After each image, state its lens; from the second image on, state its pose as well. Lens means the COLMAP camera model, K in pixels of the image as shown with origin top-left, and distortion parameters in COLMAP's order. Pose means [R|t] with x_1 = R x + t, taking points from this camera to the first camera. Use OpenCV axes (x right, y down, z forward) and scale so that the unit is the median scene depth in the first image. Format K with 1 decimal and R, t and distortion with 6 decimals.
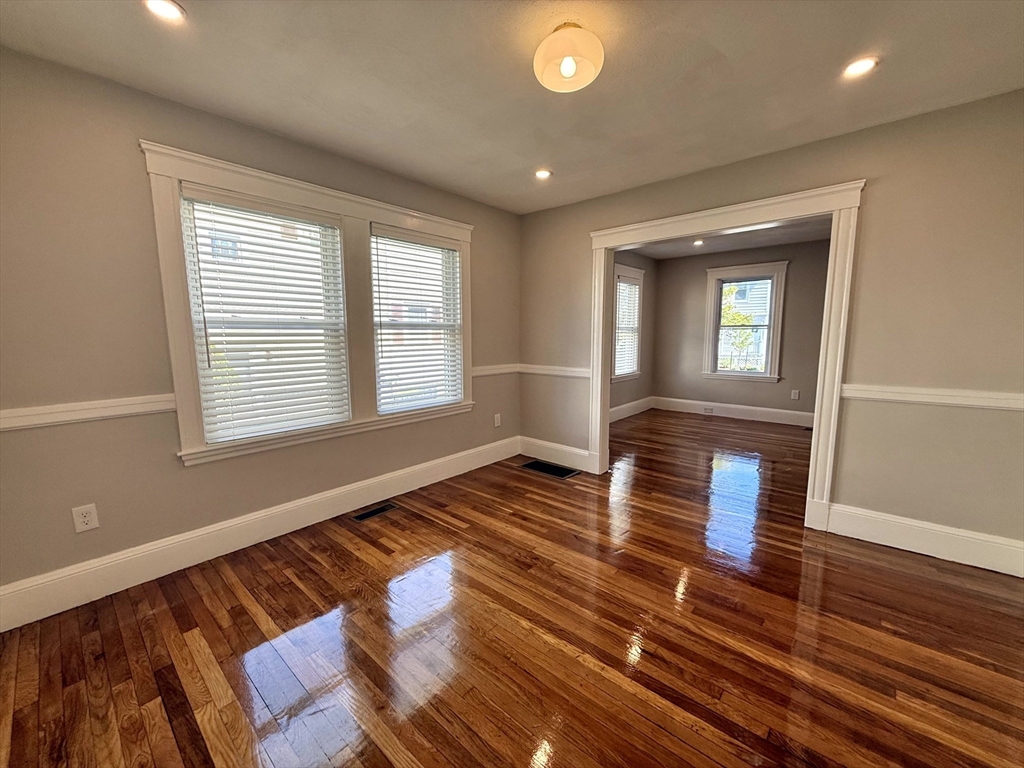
lens RADIAL K [[411.1, 0, 512.0], [0, 411.1, 384.0], [0, 0, 1]] dist [0.001057, -0.000277]
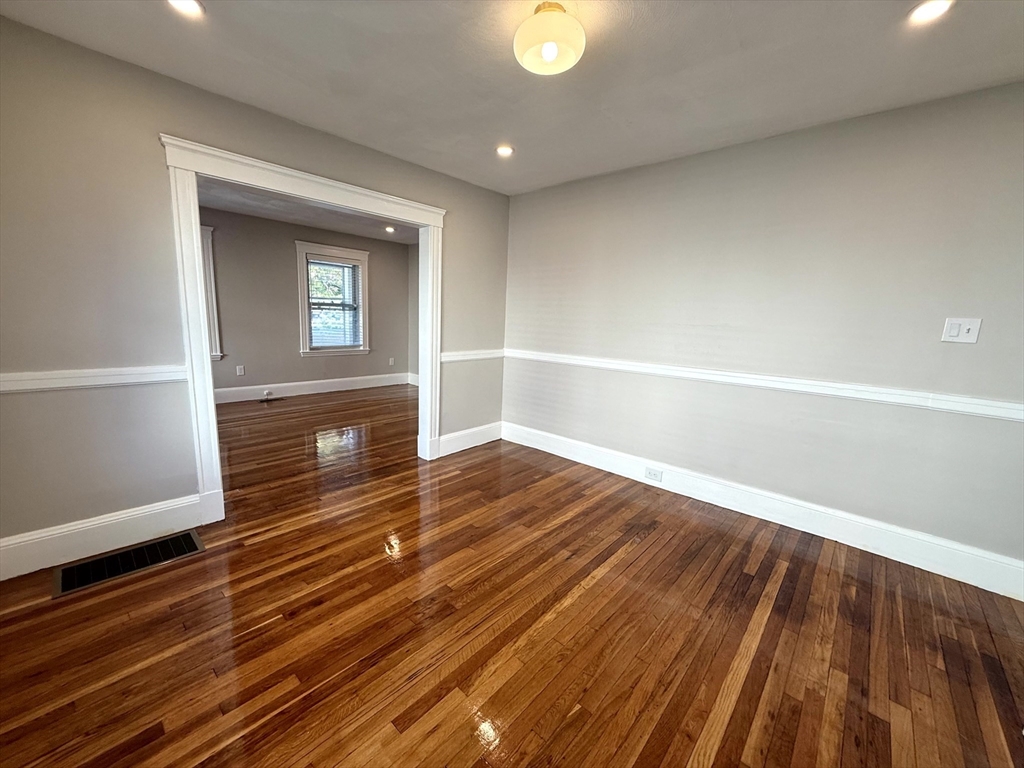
lens RADIAL K [[409.1, 0, 512.0], [0, 409.1, 384.0], [0, 0, 1]] dist [0.001341, 0.000054]
pose [[0.008337, -0.160908, 0.986934, -0.614388], [0.080607, 0.983865, 0.159727, -0.101316], [-0.996711, 0.078222, 0.021173, 0.729859]]
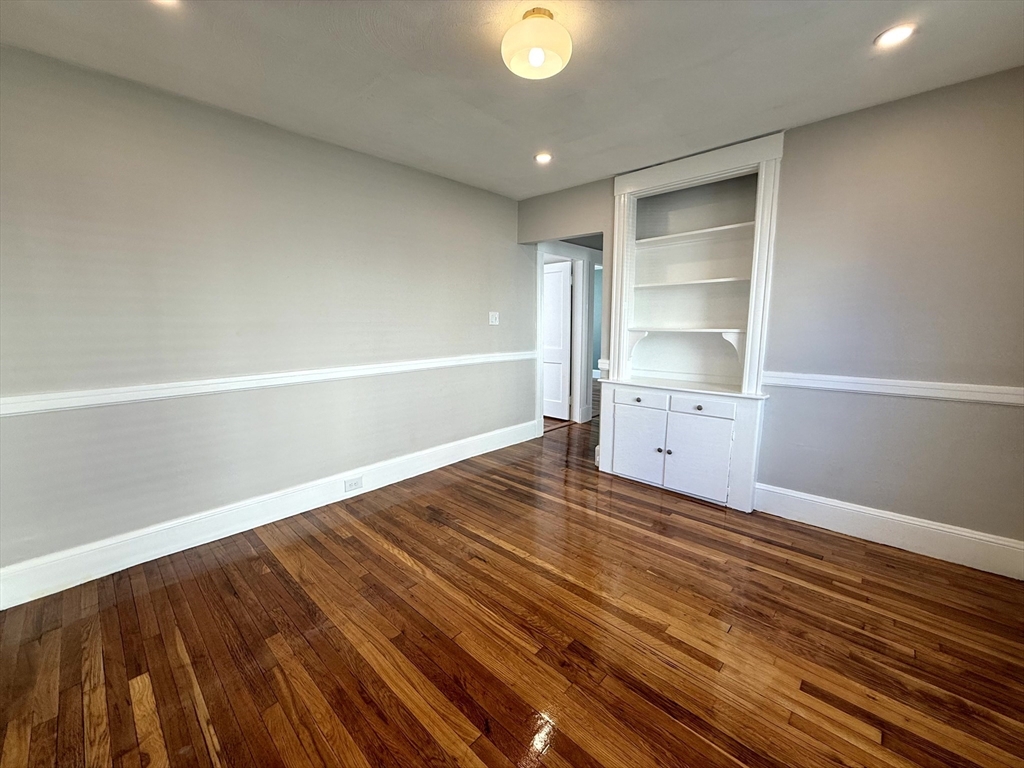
lens RADIAL K [[411.1, 0, 512.0], [0, 411.1, 384.0], [0, 0, 1]] dist [0.001057, -0.000277]
pose [[-0.999417, 0.006876, 0.033453, 0.106858], [0.015587, 0.963395, 0.267634, -0.176879], [-0.030388, 0.267999, -0.962940, 1.400040]]
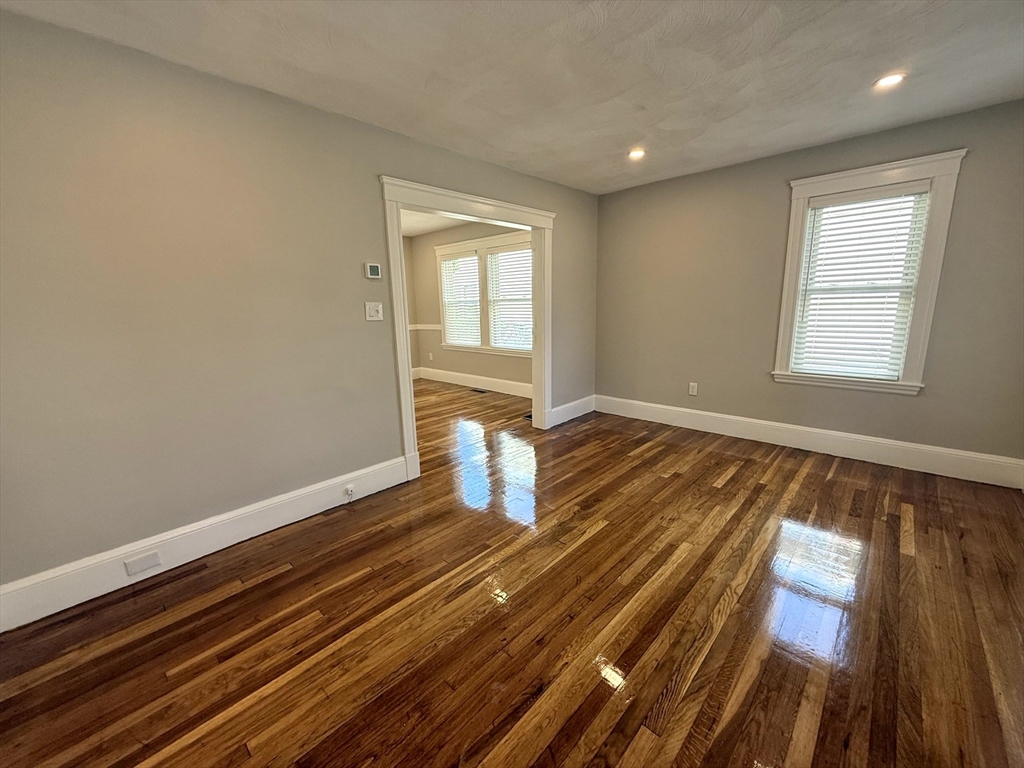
lens RADIAL K [[411.1, 0, 512.0], [0, 411.1, 384.0], [0, 0, 1]] dist [0.001057, -0.000277]
pose [[-0.033133, 0.199847, -0.979267, 2.002819], [-0.102676, 0.973940, 0.202234, -0.197436], [0.994163, 0.107248, -0.011750, 1.391438]]
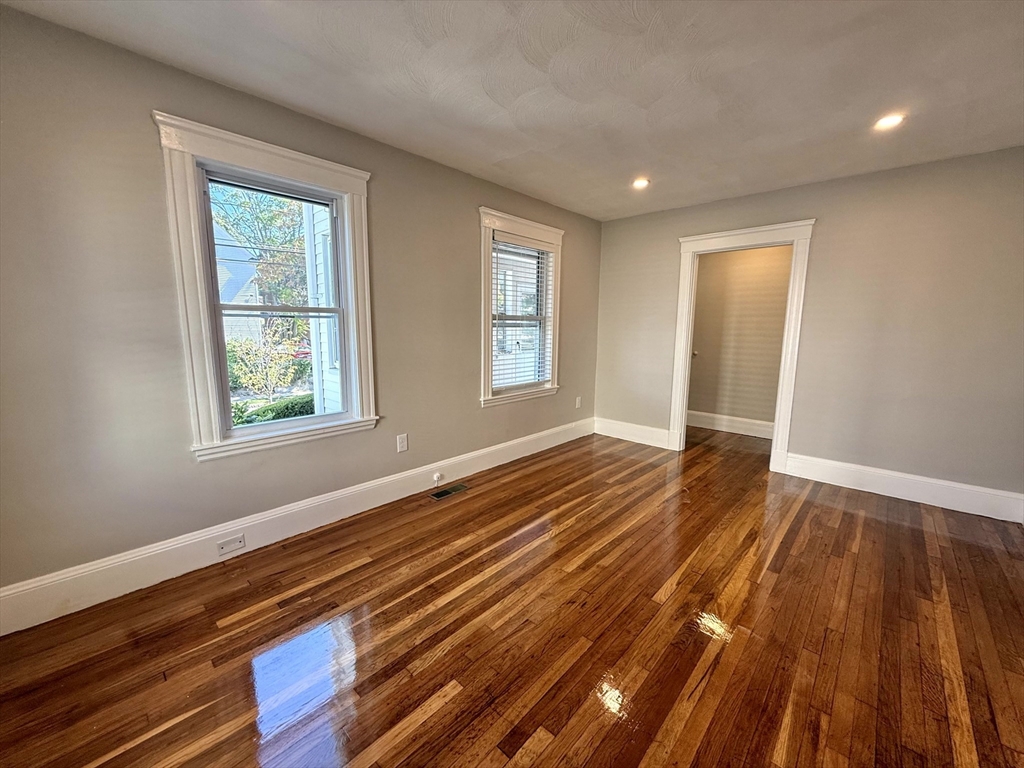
lens RADIAL K [[411.1, 0, 512.0], [0, 411.1, 384.0], [0, 0, 1]] dist [0.001057, -0.000277]
pose [[0.024871, -0.139266, 0.989943, 0.382006], [0.117244, 0.983821, 0.135460, -0.236567], [-0.992792, 0.112696, 0.040796, 1.830771]]
